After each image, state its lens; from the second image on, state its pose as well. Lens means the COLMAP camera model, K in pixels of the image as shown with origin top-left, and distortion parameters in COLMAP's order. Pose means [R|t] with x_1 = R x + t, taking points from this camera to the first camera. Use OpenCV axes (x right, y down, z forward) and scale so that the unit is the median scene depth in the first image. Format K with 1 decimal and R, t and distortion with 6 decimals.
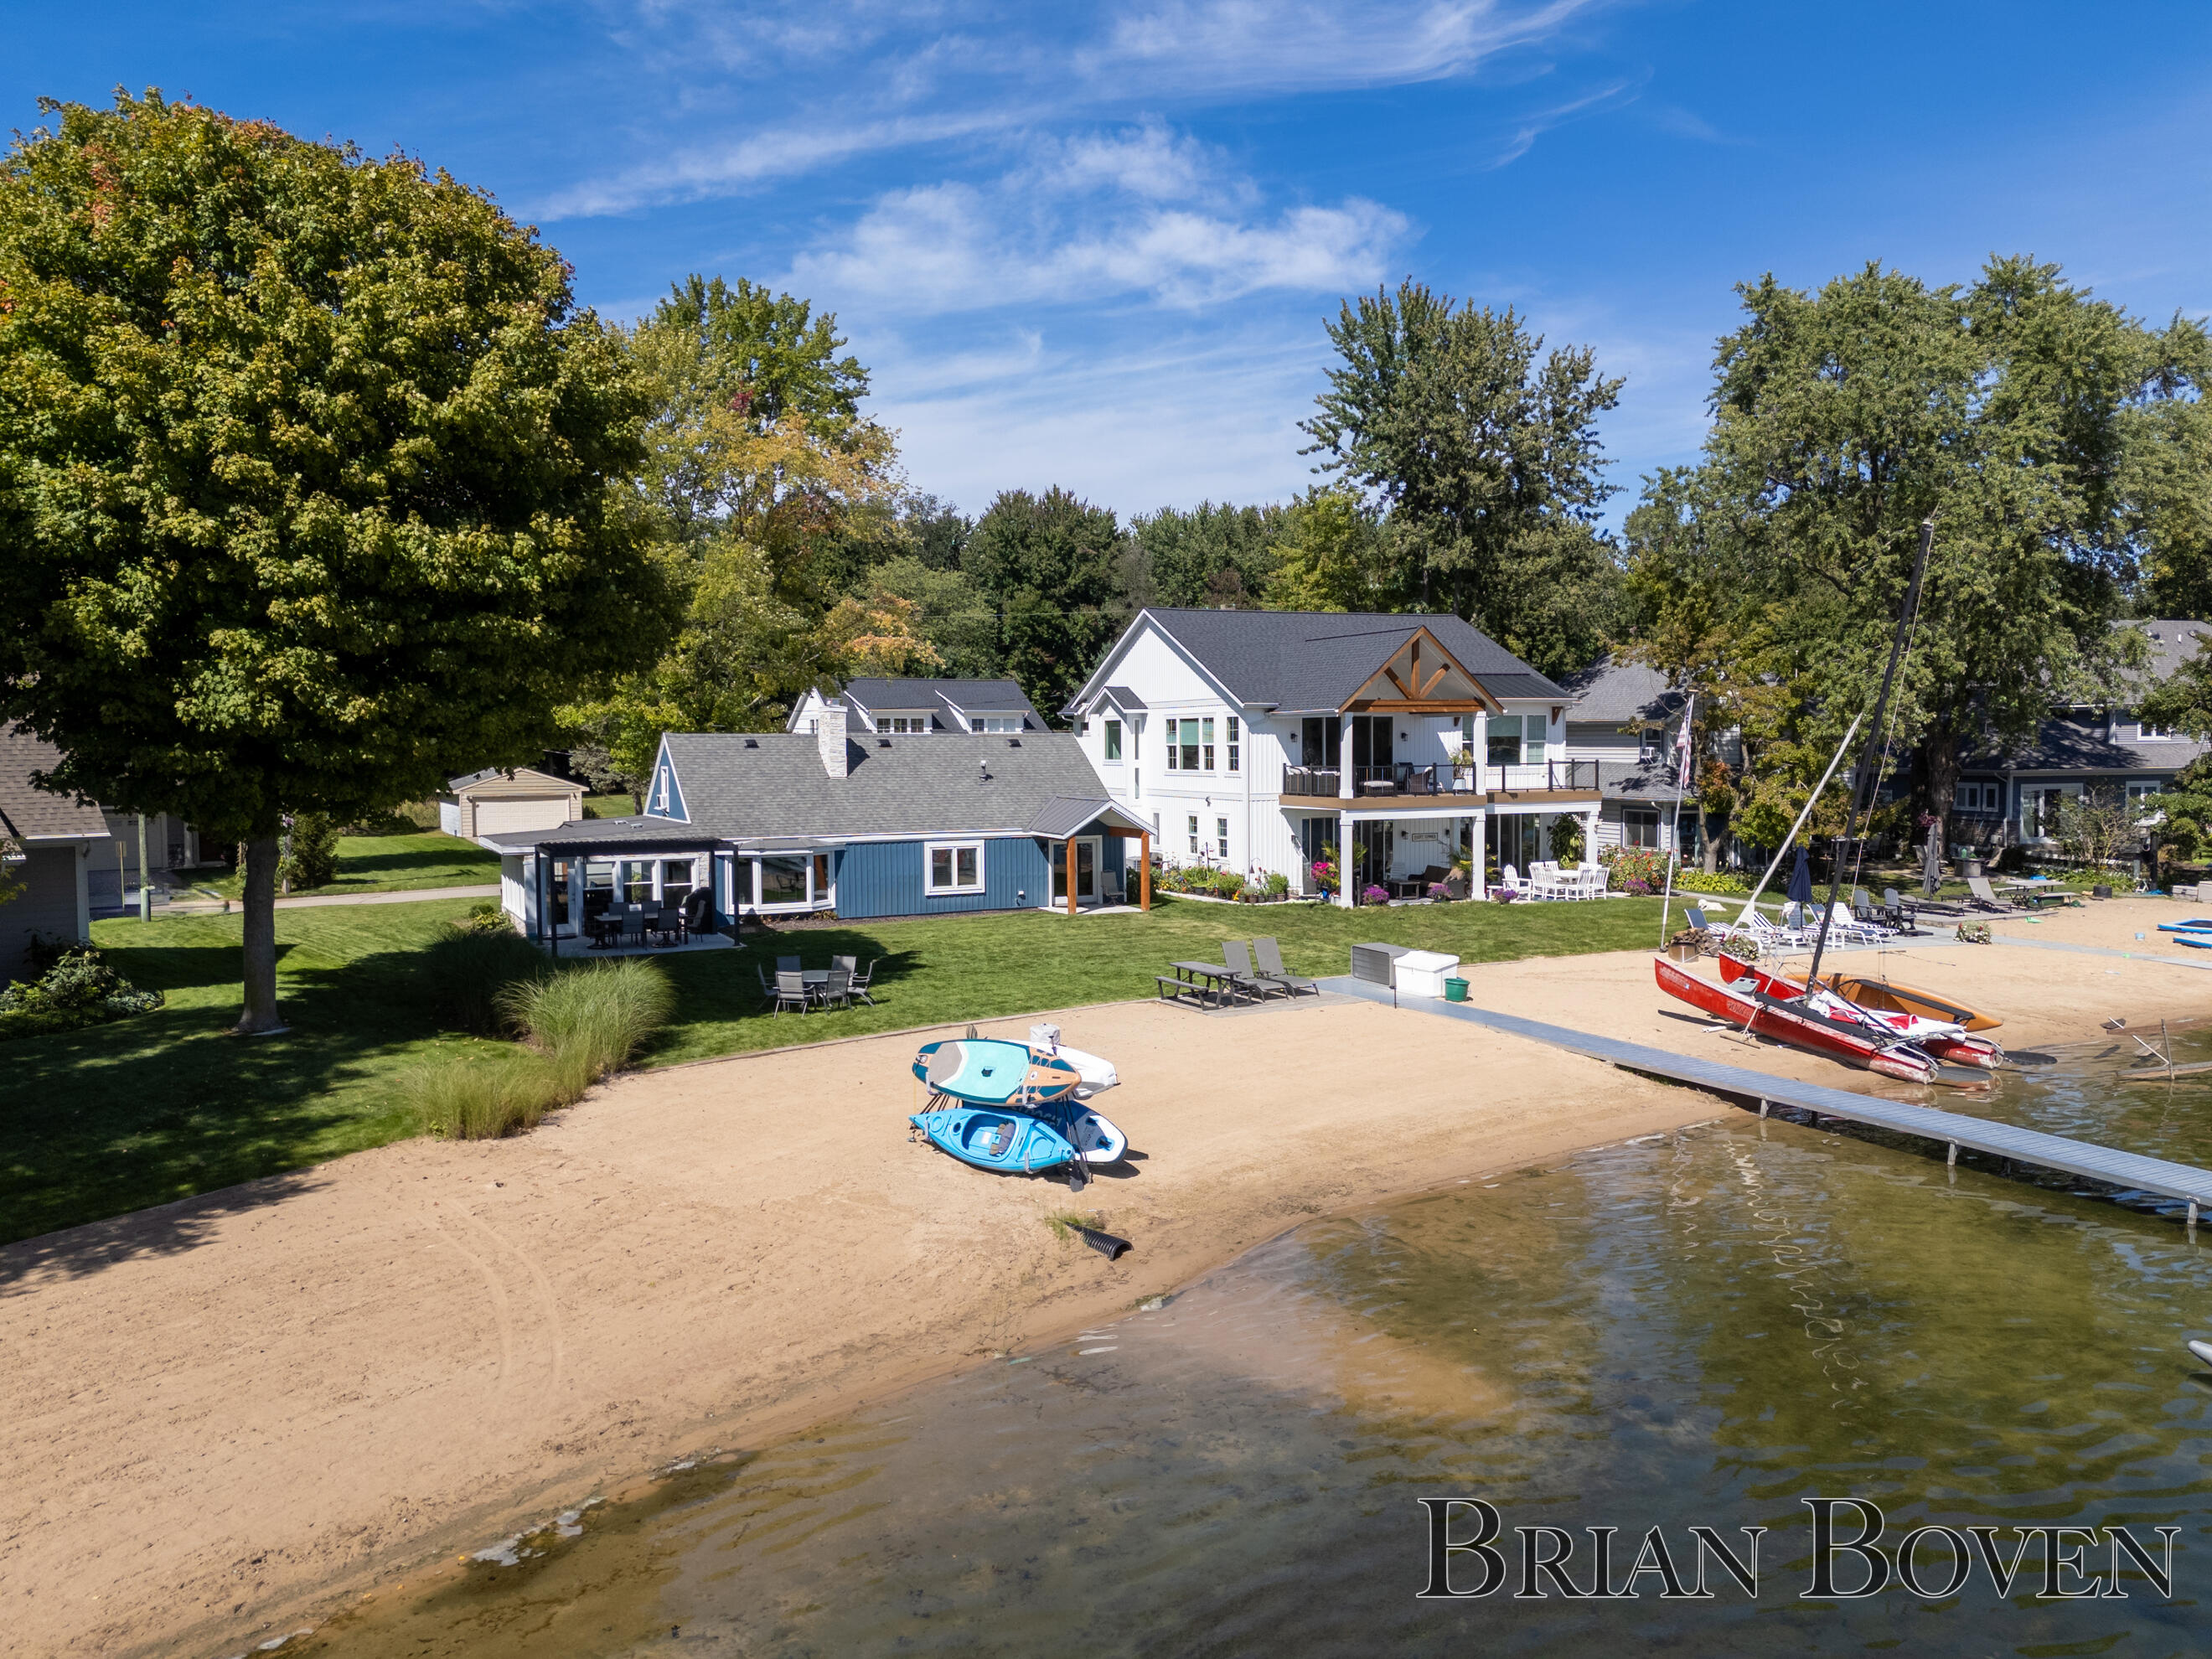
lens RADIAL K [[1599.5, 0, 1097.0], [0, 1599.5, 853.5], [0, 0, 1]] dist [0.083328, -0.078239]
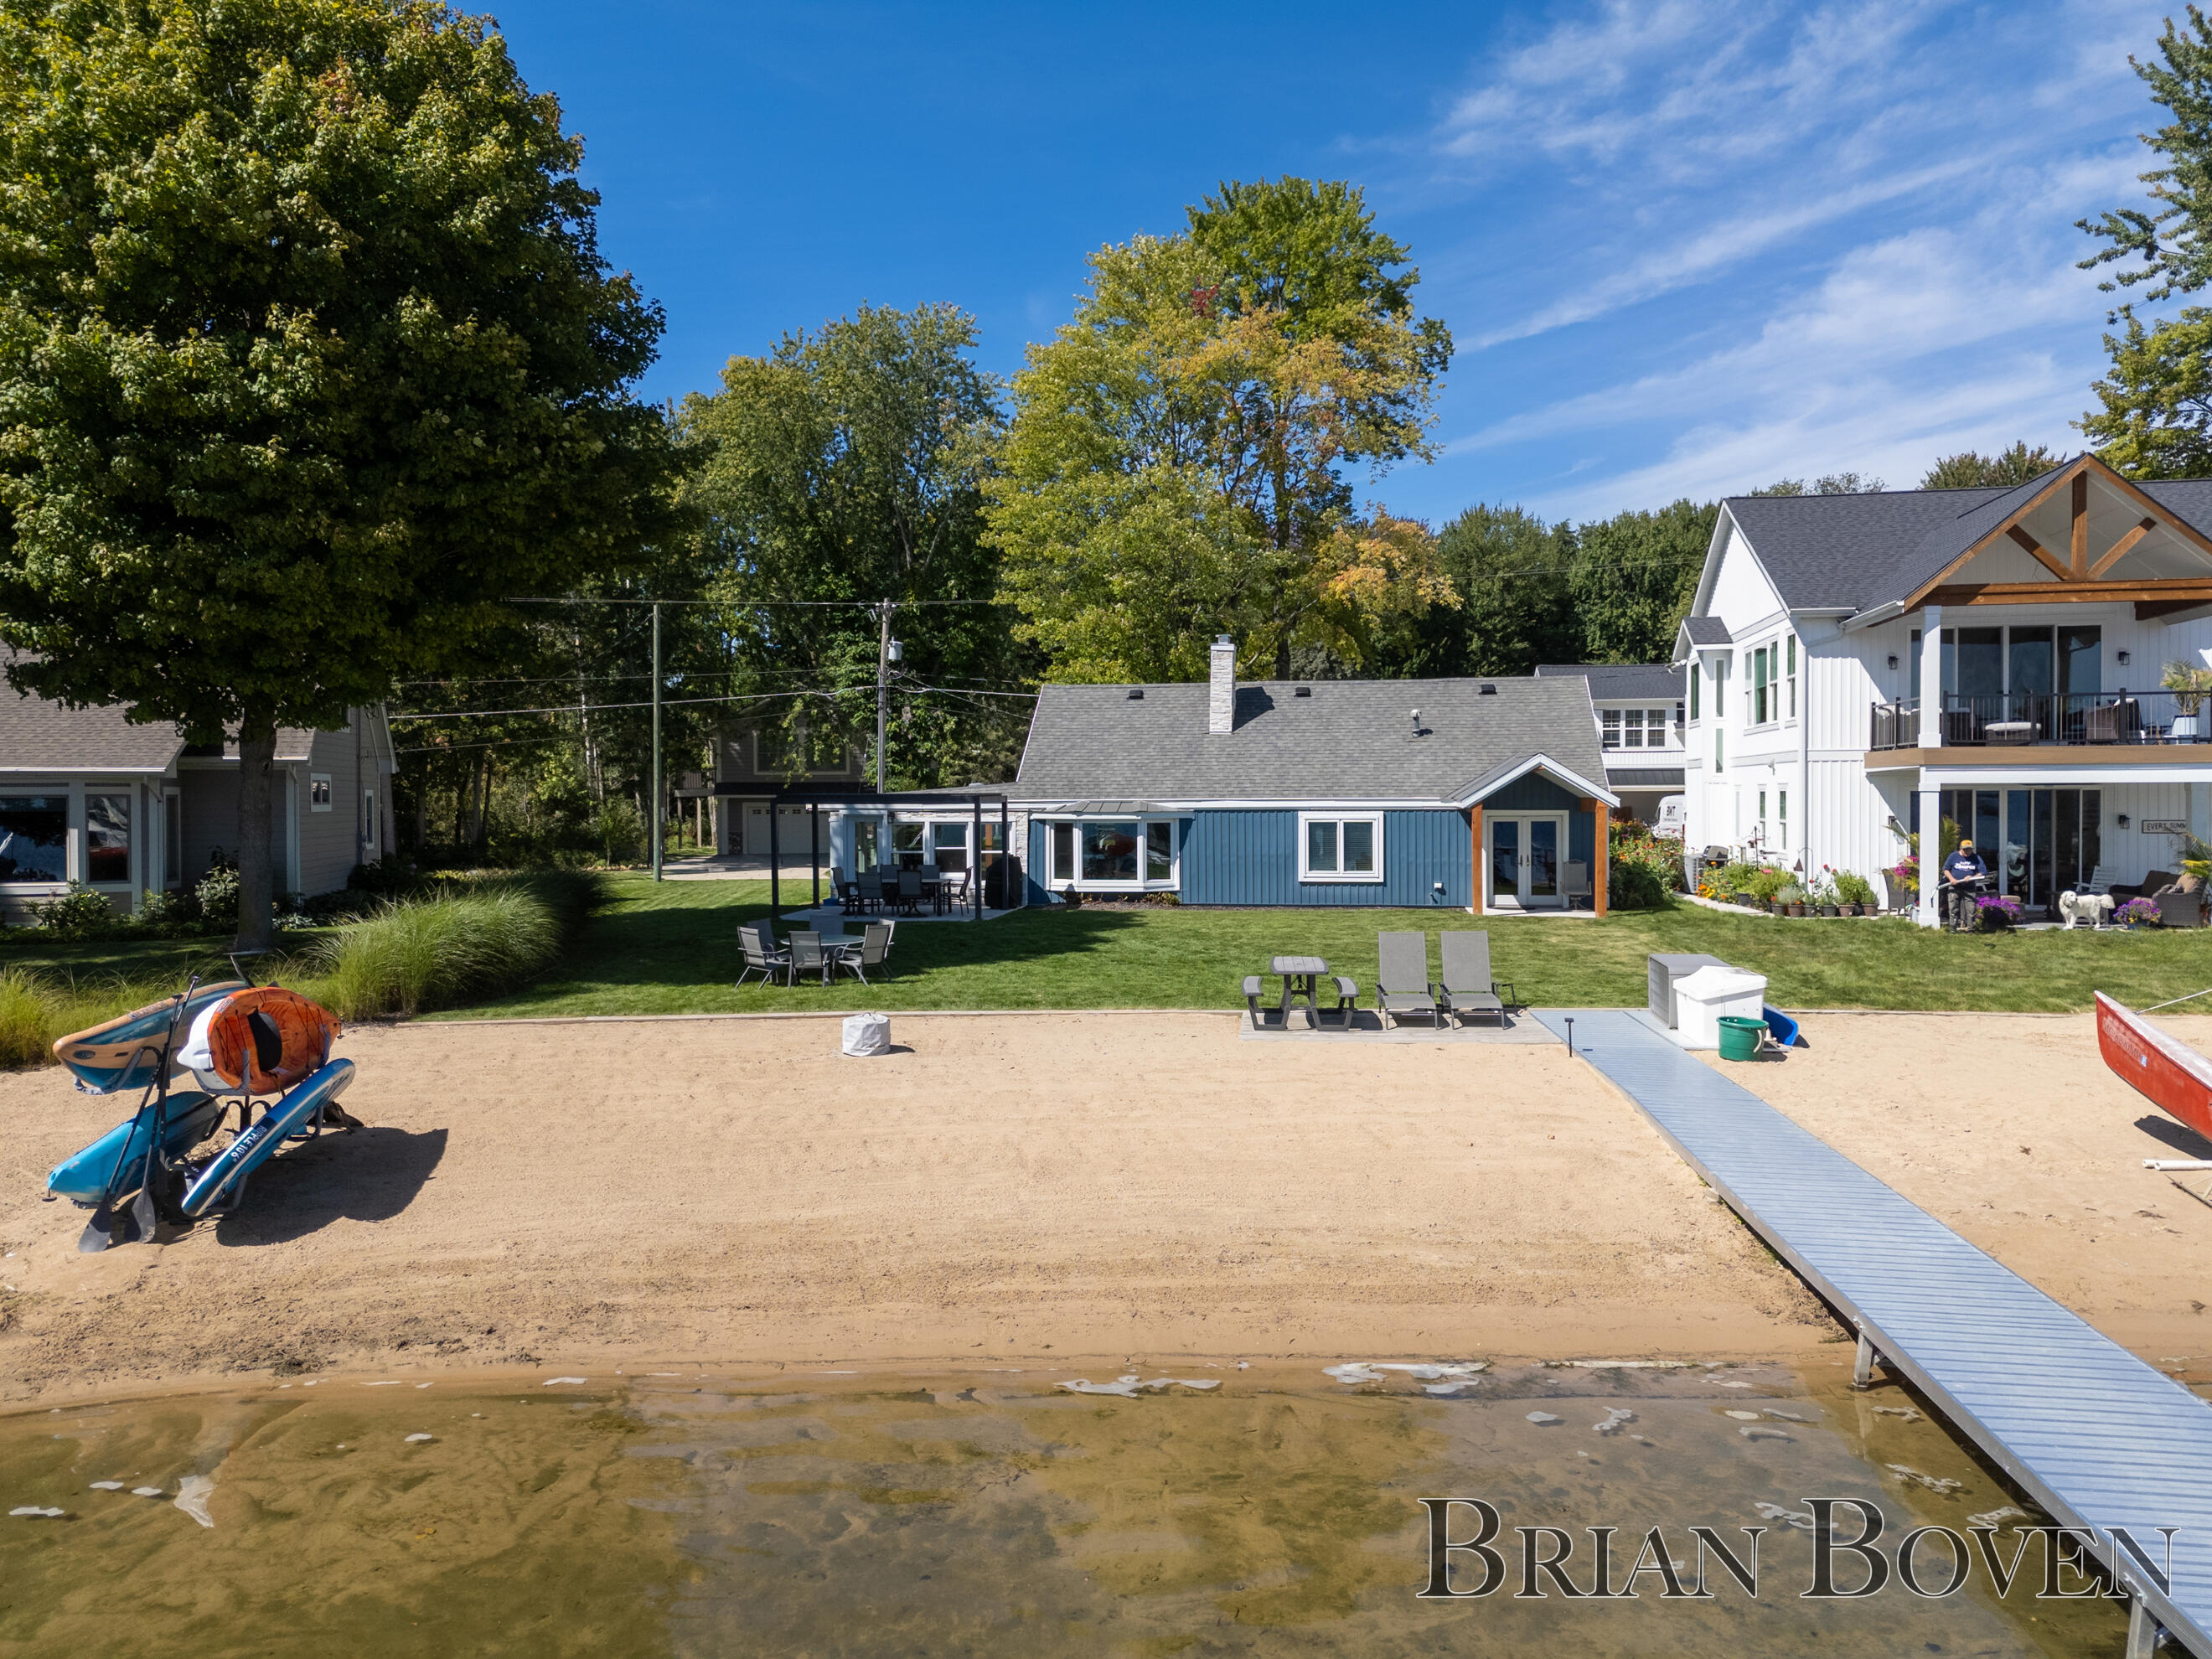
lens RADIAL K [[1599.5, 0, 1109.5], [0, 1599.5, 822.8], [0, 0, 1]] dist [0.083328, -0.078239]
pose [[0.819576, 0.013539, -0.572810, 0.245823], [-0.041993, 0.998452, -0.036484, 0.028796], [0.571429, 0.053955, 0.818876, 0.304407]]
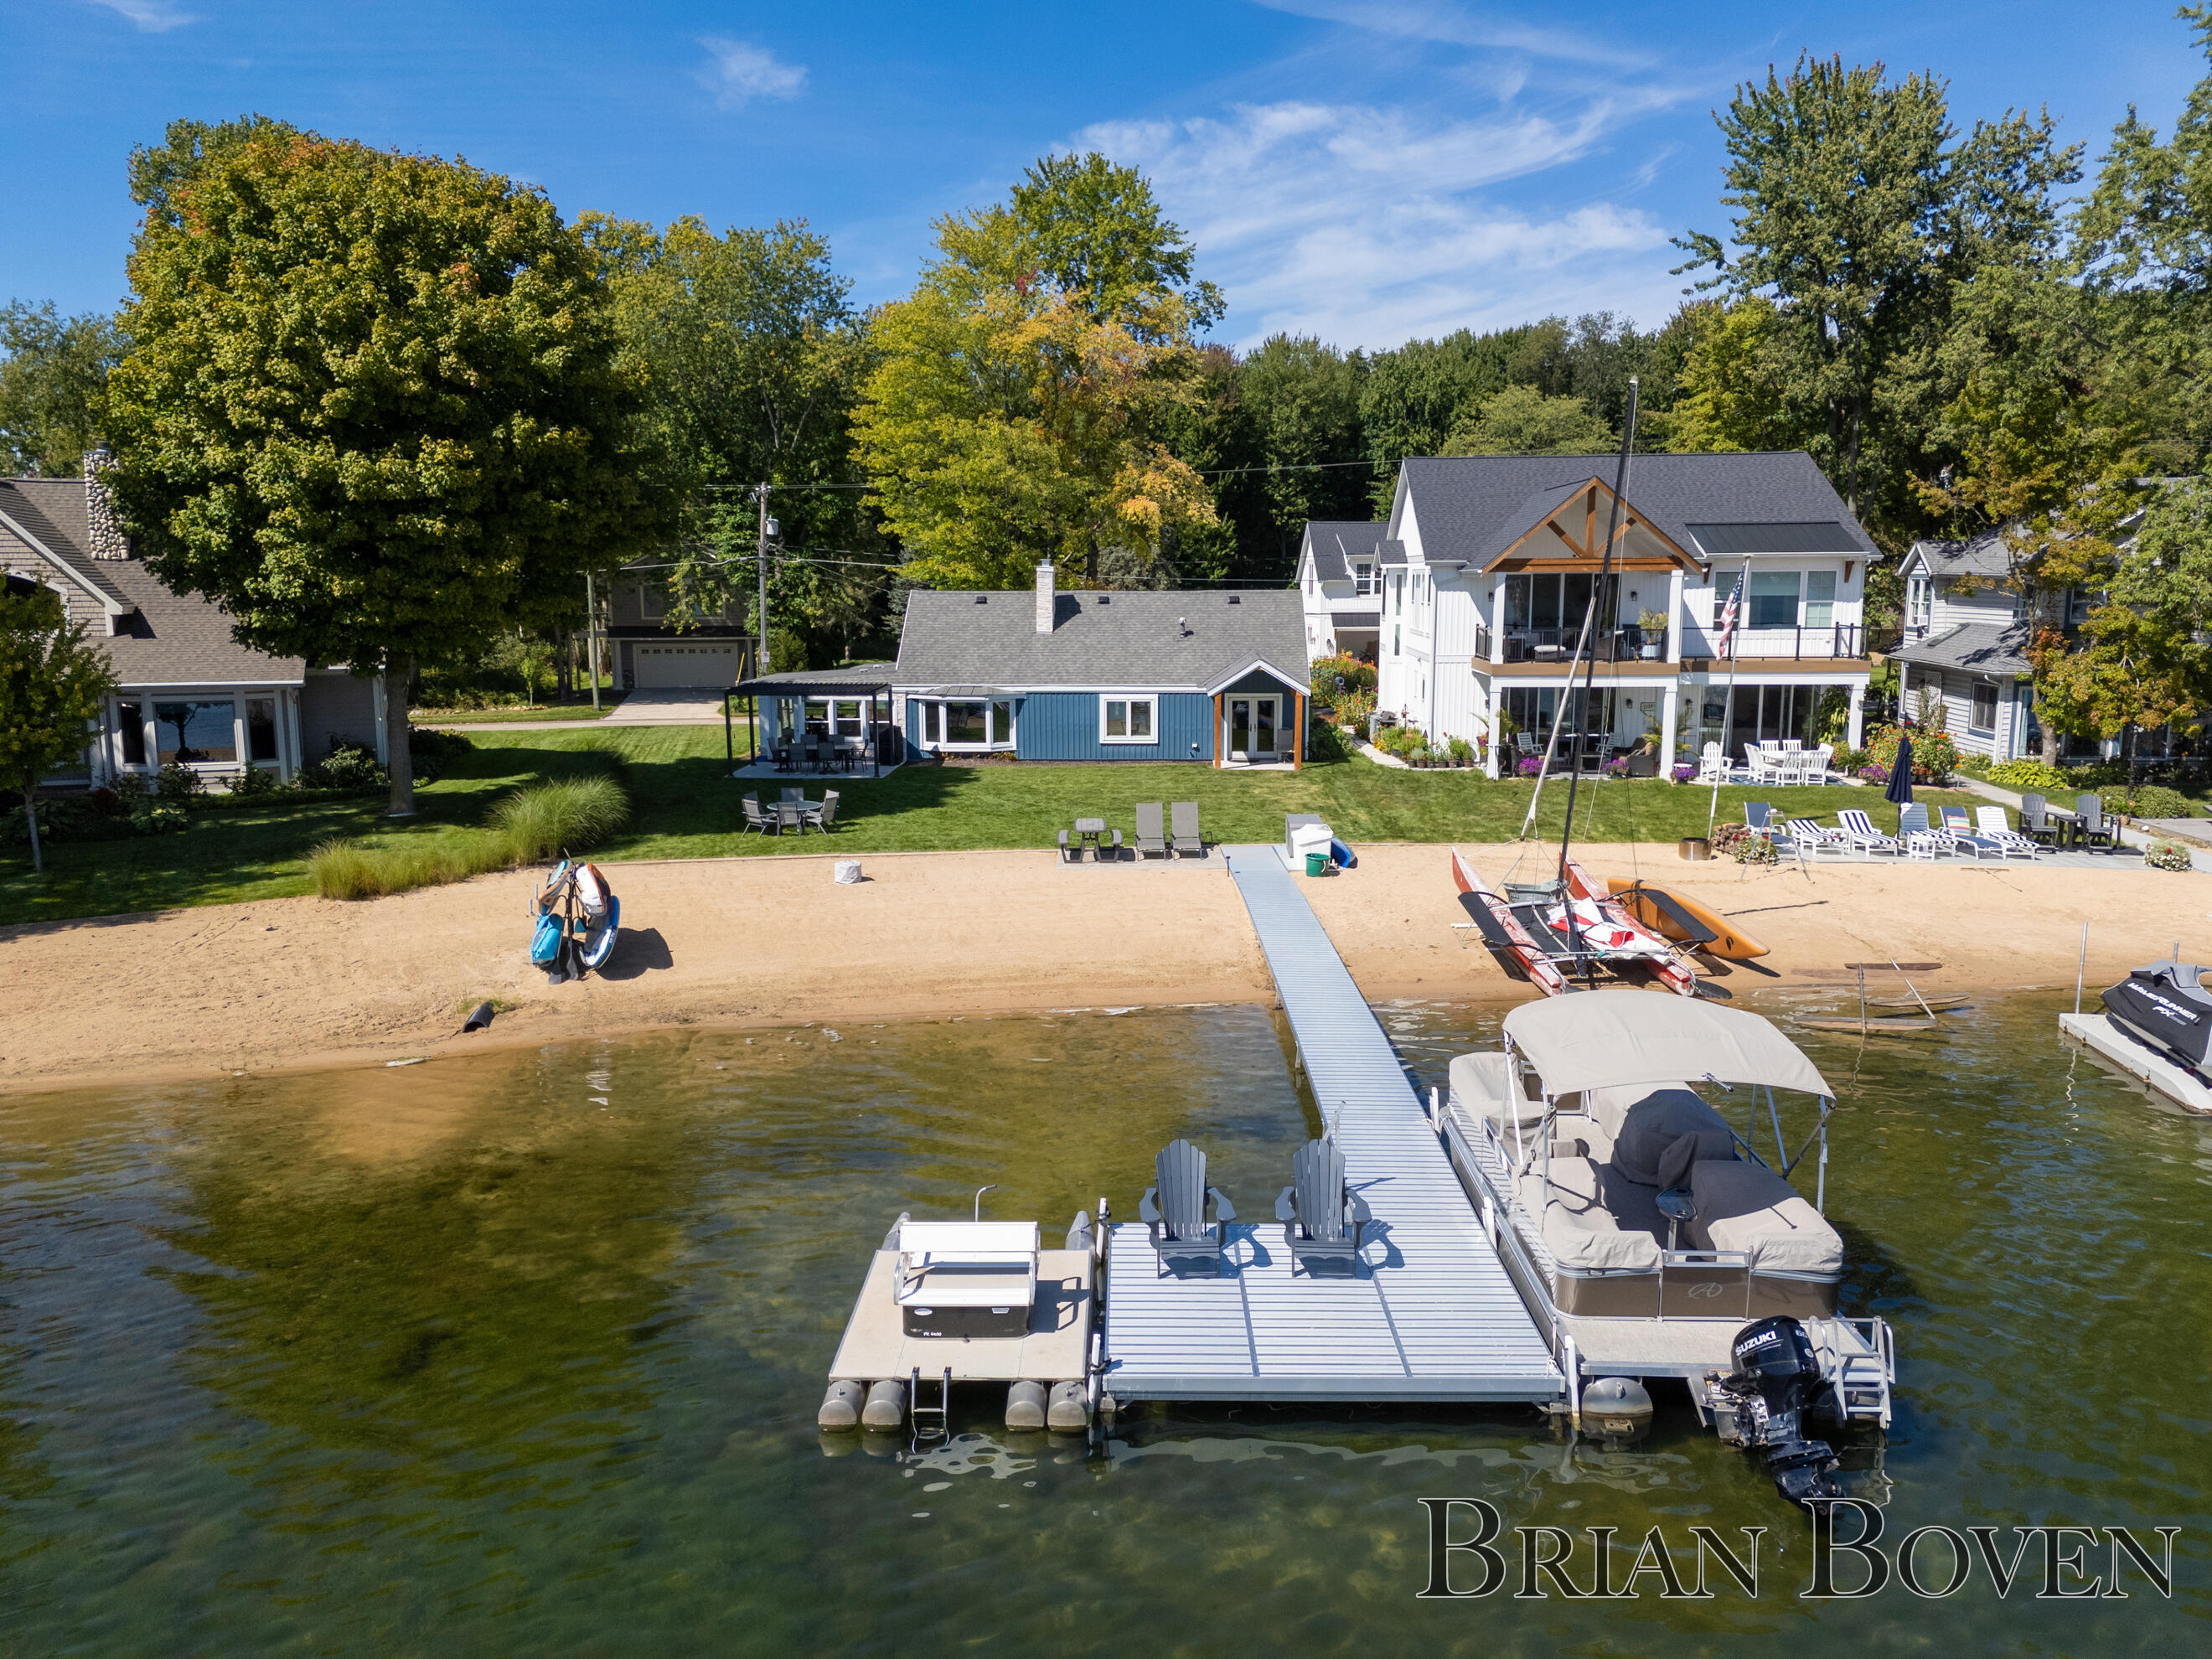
lens RADIAL K [[1599.5, 0, 1108.0], [0, 1599.5, 827.9], [0, 0, 1]] dist [0.083328, -0.078239]
pose [[0.877073, 0.078926, -0.473828, 0.400779], [-0.036302, 0.994479, 0.098456, -0.022406], [0.478983, -0.069152, 0.875096, 0.041429]]
